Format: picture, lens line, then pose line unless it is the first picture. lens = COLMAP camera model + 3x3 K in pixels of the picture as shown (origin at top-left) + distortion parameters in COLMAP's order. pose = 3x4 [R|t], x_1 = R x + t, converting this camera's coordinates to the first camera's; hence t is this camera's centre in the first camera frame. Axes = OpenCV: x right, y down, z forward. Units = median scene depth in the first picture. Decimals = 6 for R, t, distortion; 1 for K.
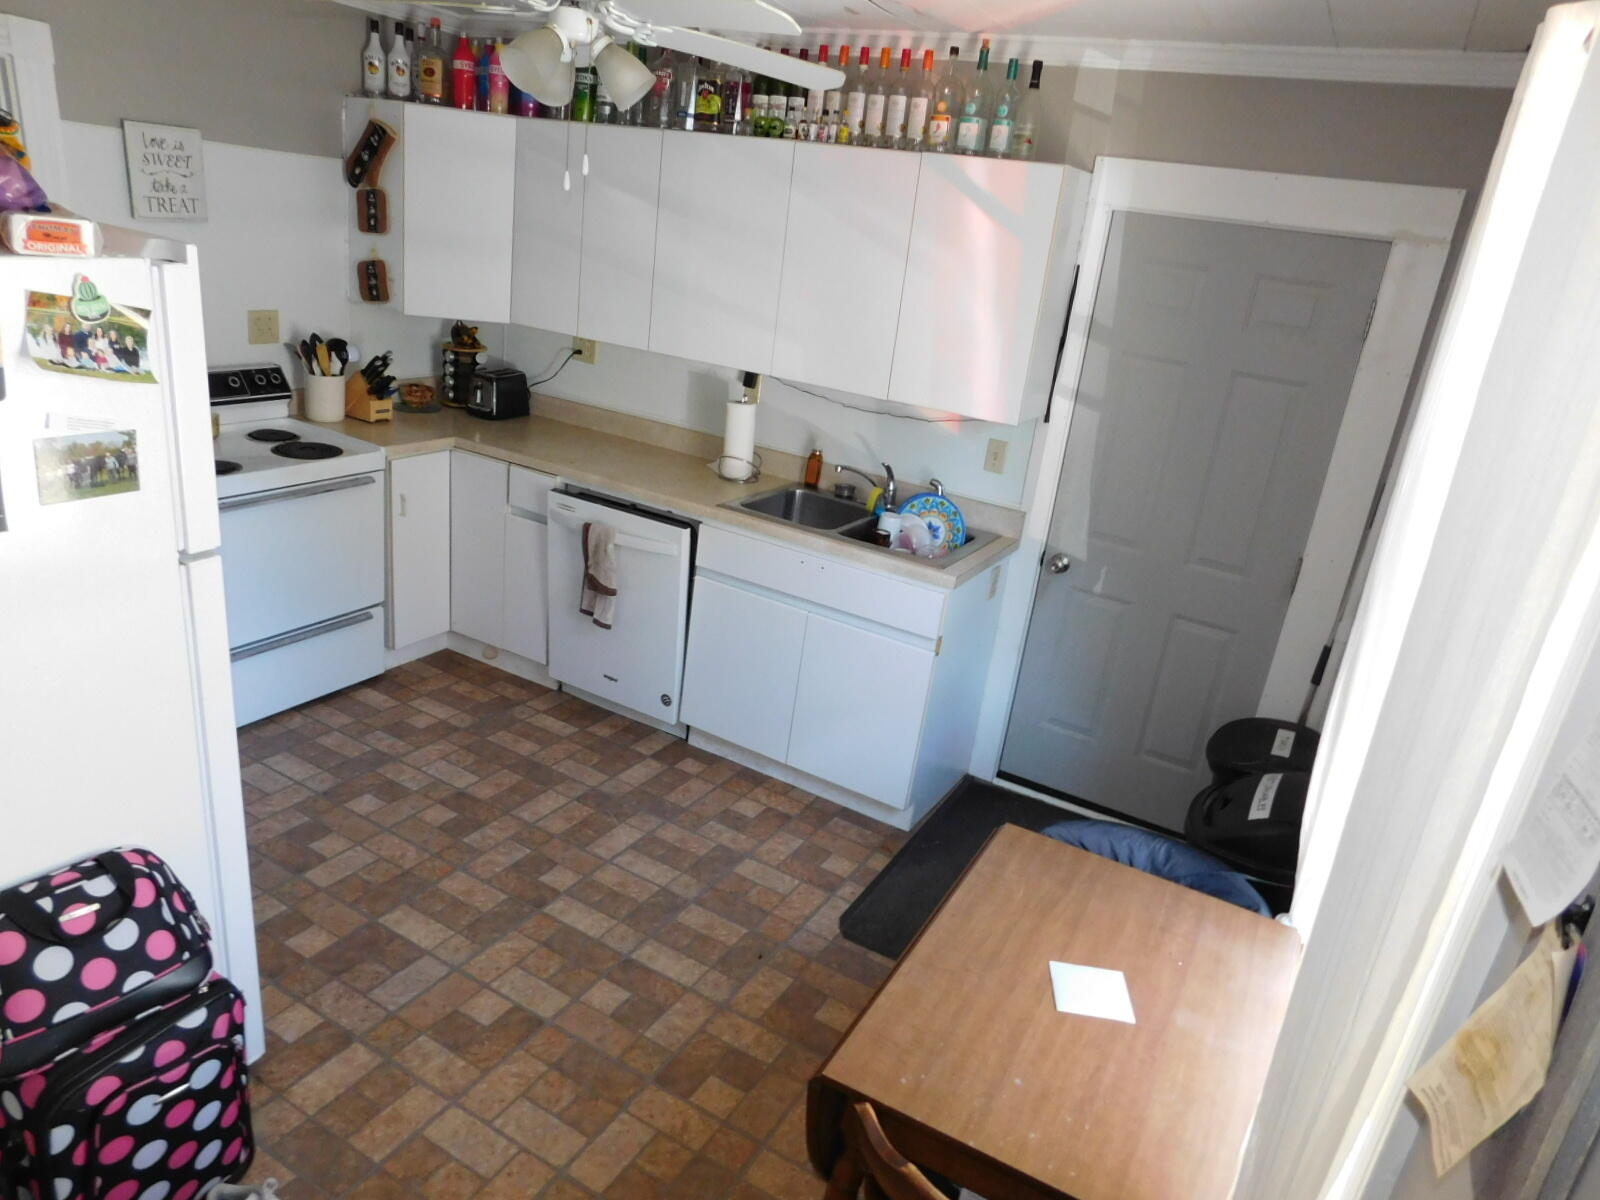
lens RADIAL K [[1056.9, 0, 791.9], [0, 1056.9, 599.1], [0, 0, 1]] dist [-0.066579, 0.050238]
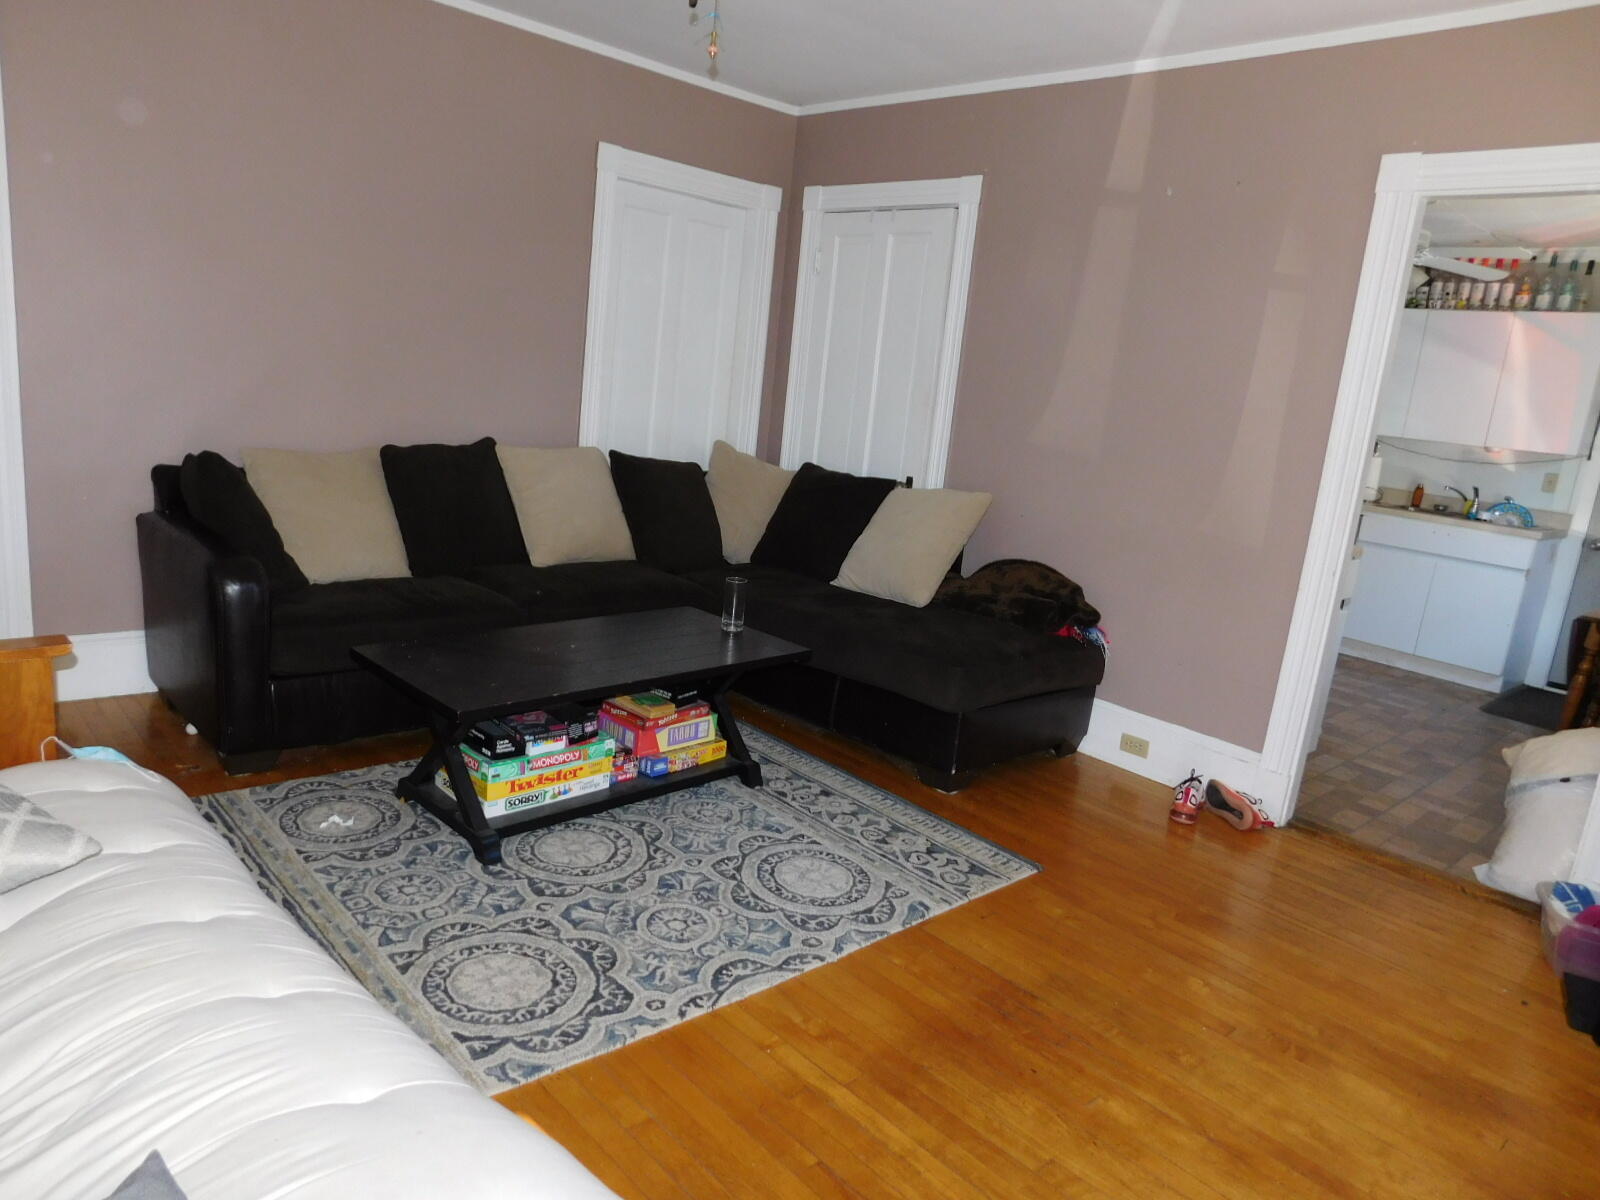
lens RADIAL K [[1056.9, 0, 801.0], [0, 1056.9, 607.3], [0, 0, 1]] dist [-0.066579, 0.050238]
pose [[0.954598, 0.045806, -0.294355, -0.504101], [-0.094243, 0.983794, -0.152537, 0.471600], [0.282597, 0.173352, 0.943445, -0.963639]]
